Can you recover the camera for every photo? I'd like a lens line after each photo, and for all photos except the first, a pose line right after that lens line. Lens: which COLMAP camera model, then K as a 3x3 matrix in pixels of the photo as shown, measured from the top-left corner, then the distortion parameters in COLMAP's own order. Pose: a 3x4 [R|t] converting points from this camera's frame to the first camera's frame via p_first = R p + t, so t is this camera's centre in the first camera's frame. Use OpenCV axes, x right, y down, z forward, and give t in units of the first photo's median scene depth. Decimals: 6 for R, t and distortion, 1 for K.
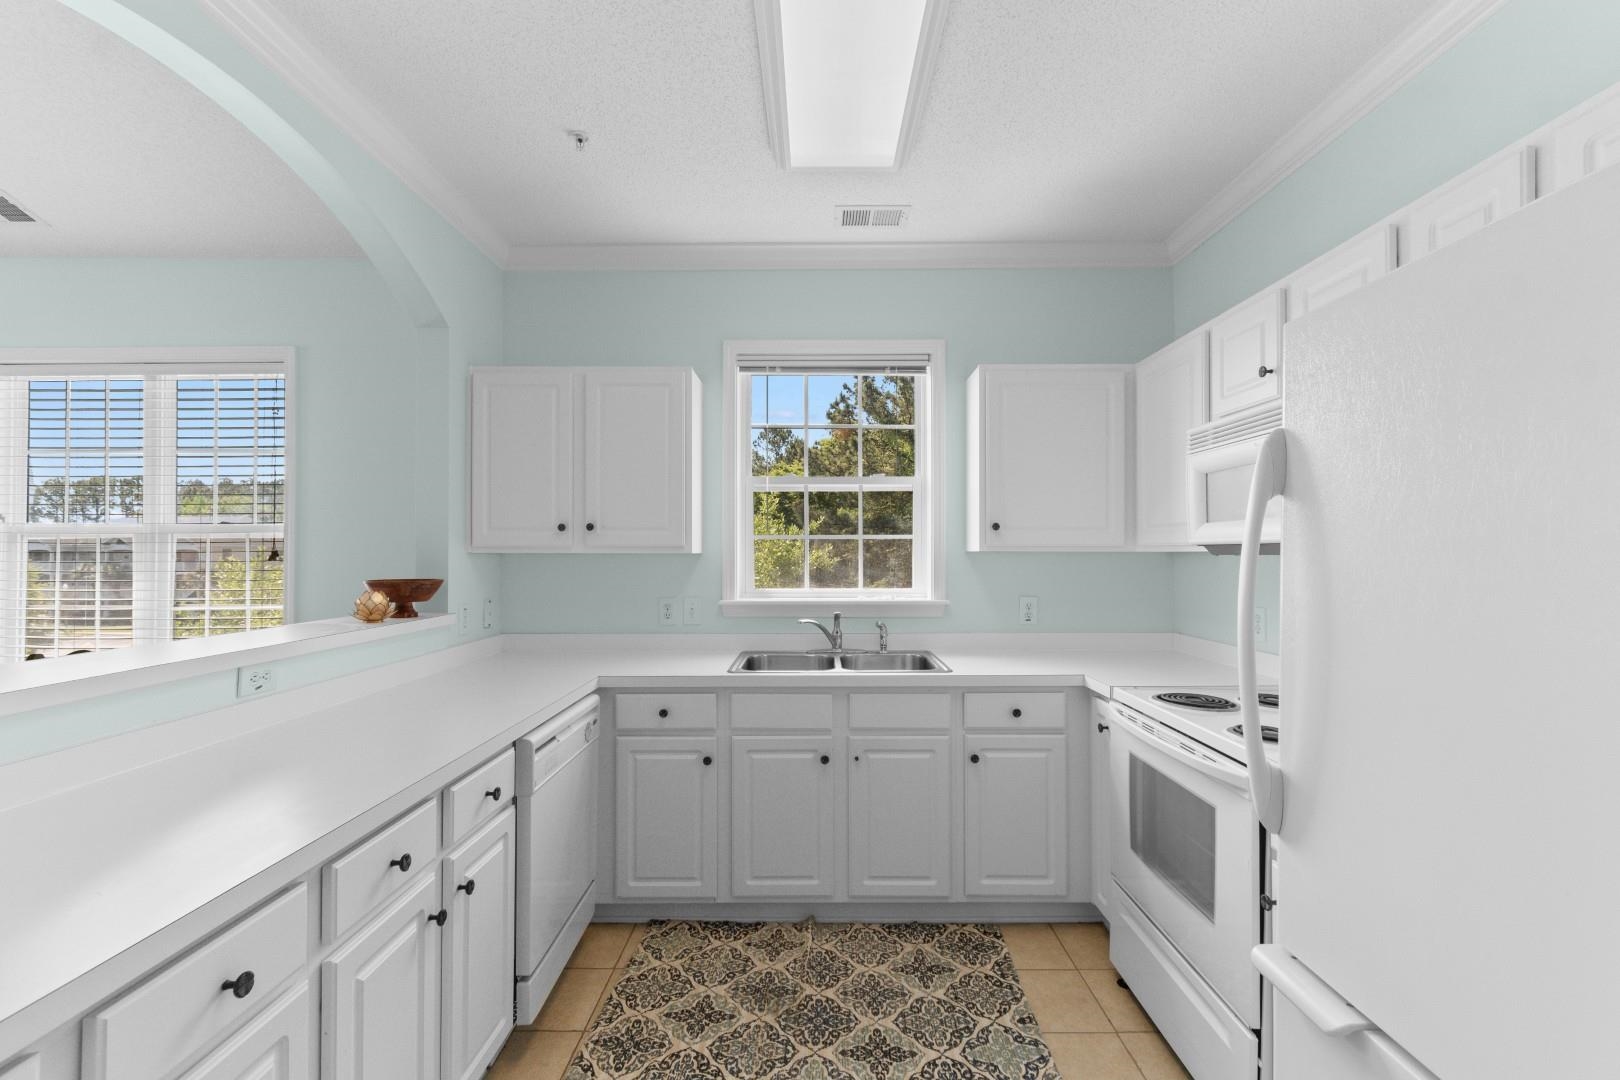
lens RADIAL K [[715.4, 0, 813.8], [0, 715.4, 548.5], [0, 0, 1]] dist [0.004423, -0.001658]
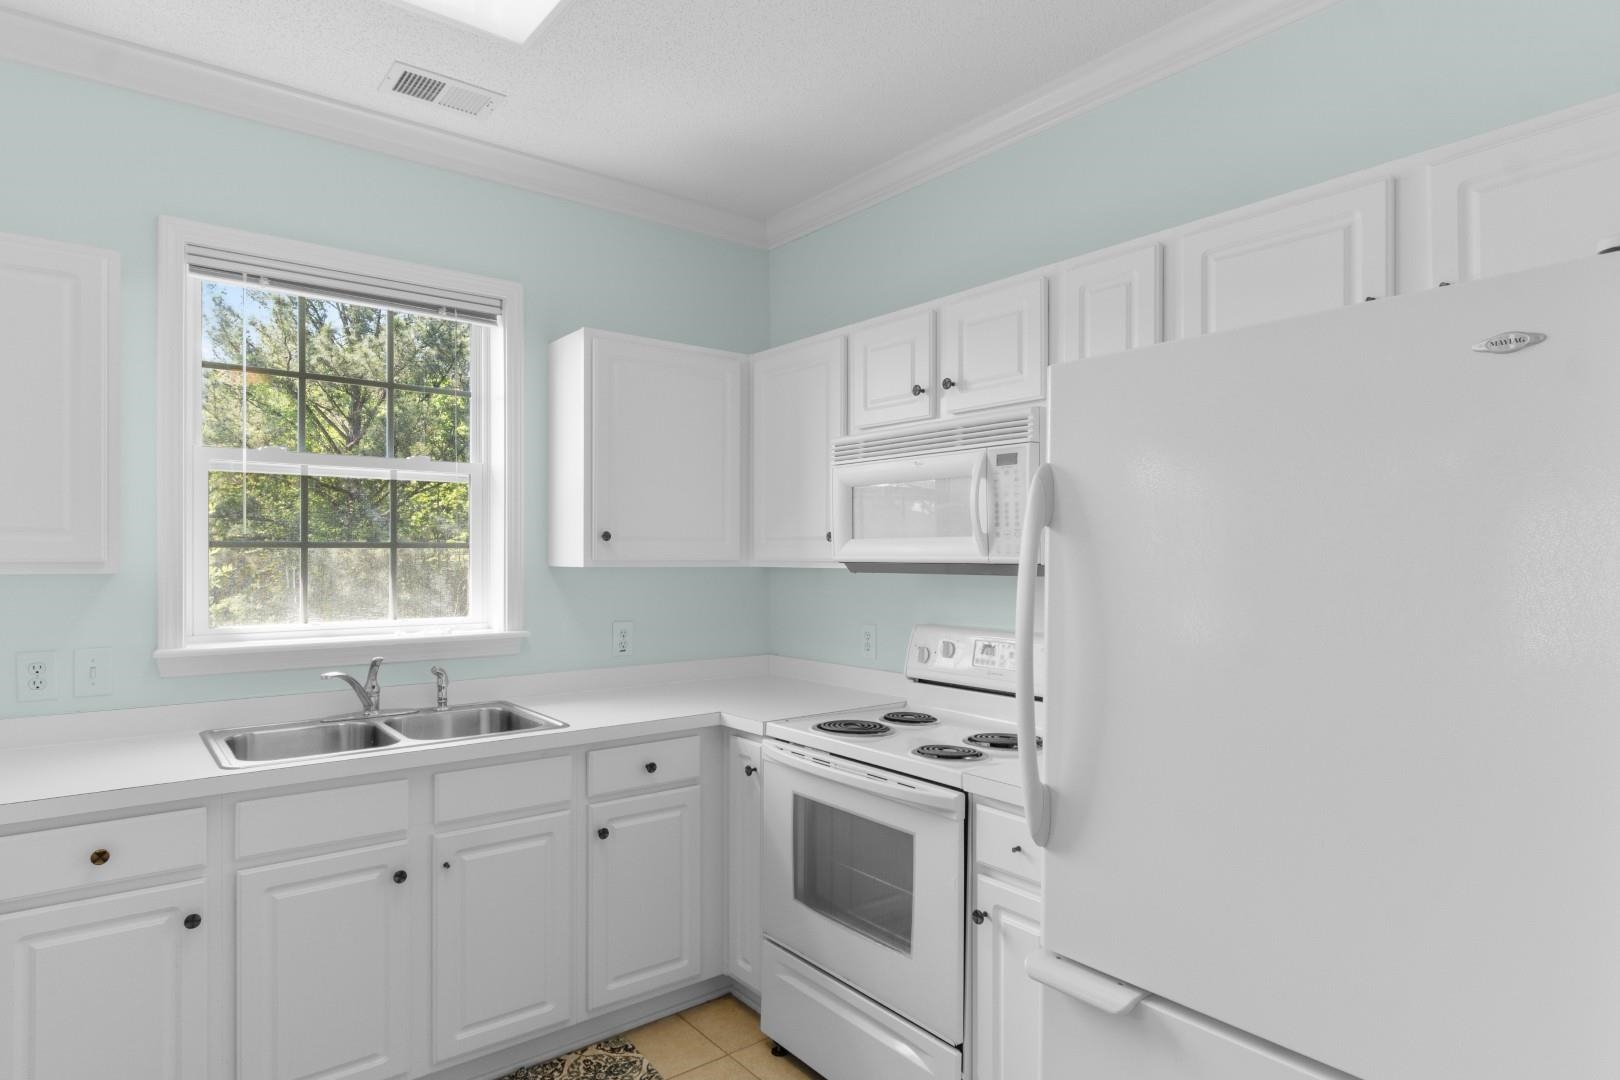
lens RADIAL K [[908.2, 0, 813.8], [0, 908.2, 556.8], [0, 0, 1]] dist [0.006445, -0.005984]
pose [[0.780398, 0.001144, 0.625282, -0.216081], [-0.006090, 0.999965, 0.005771, -0.016539], [-0.625253, -0.008312, 0.780377, 0.079354]]
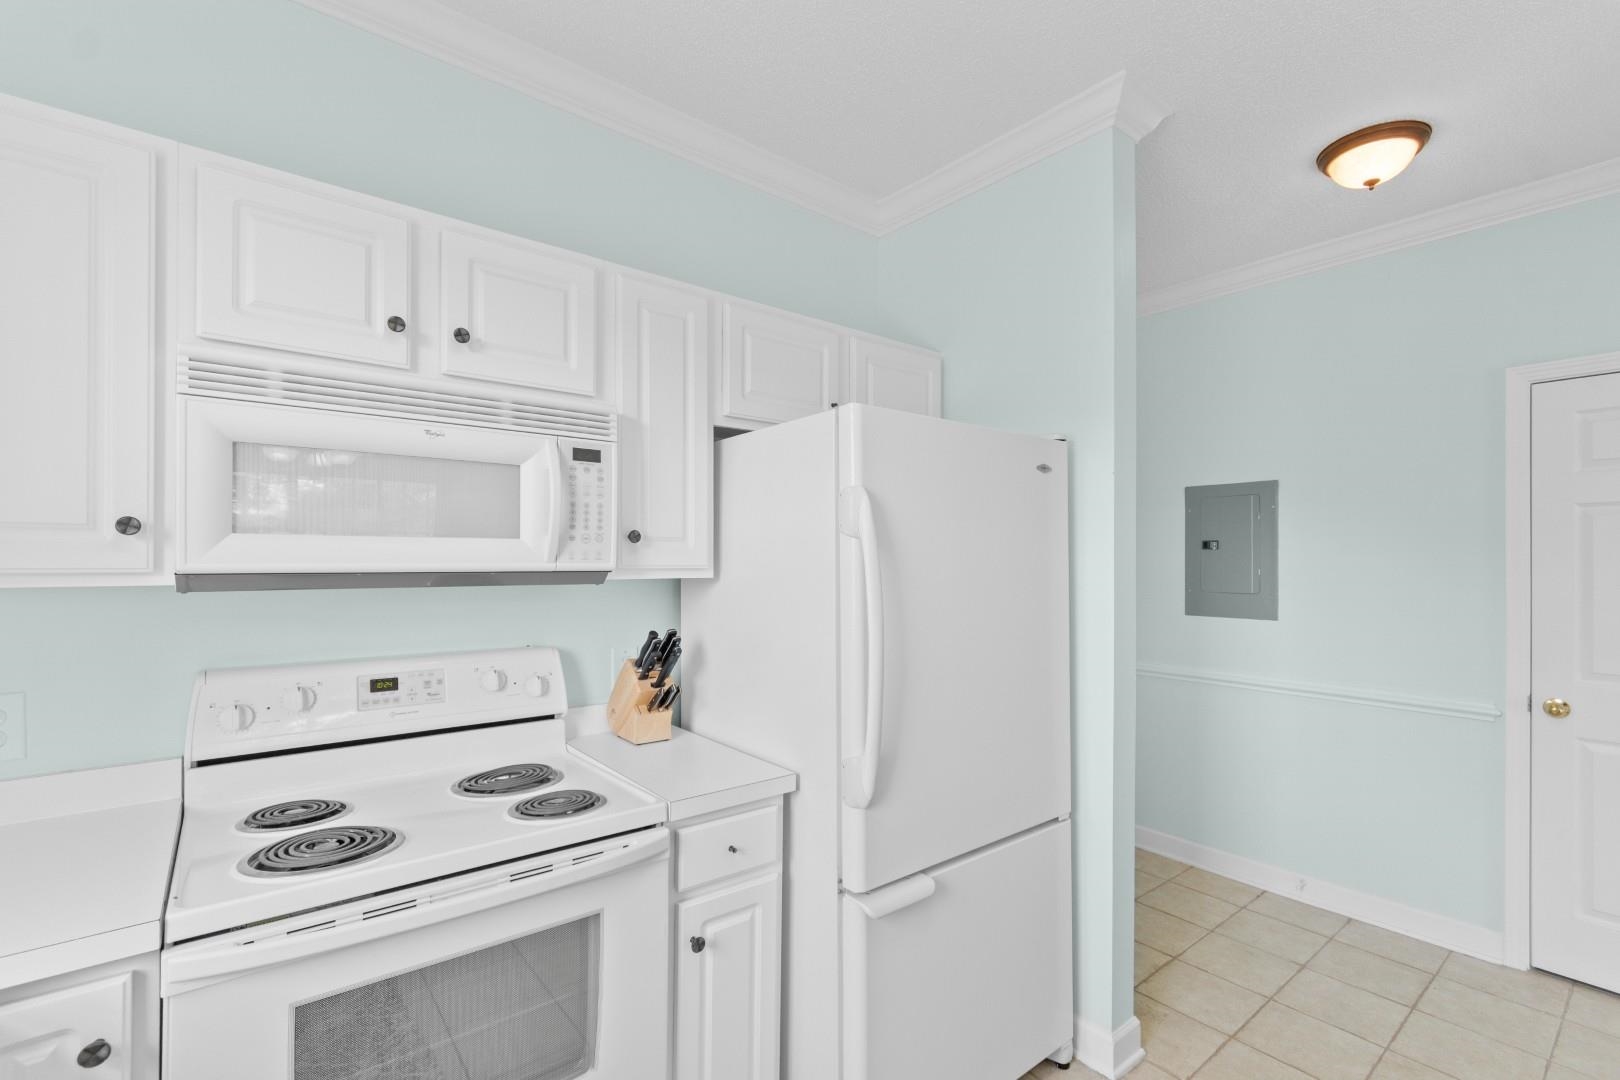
lens RADIAL K [[715.4, 0, 802.6], [0, 715.4, 556.0], [0, 0, 1]] dist [0.004423, -0.001658]
pose [[-0.623737, -0.001047, 0.781634, -0.127771], [-0.008759, 0.999946, -0.005650, -0.017114], [-0.781585, -0.010371, -0.623712, 0.879300]]
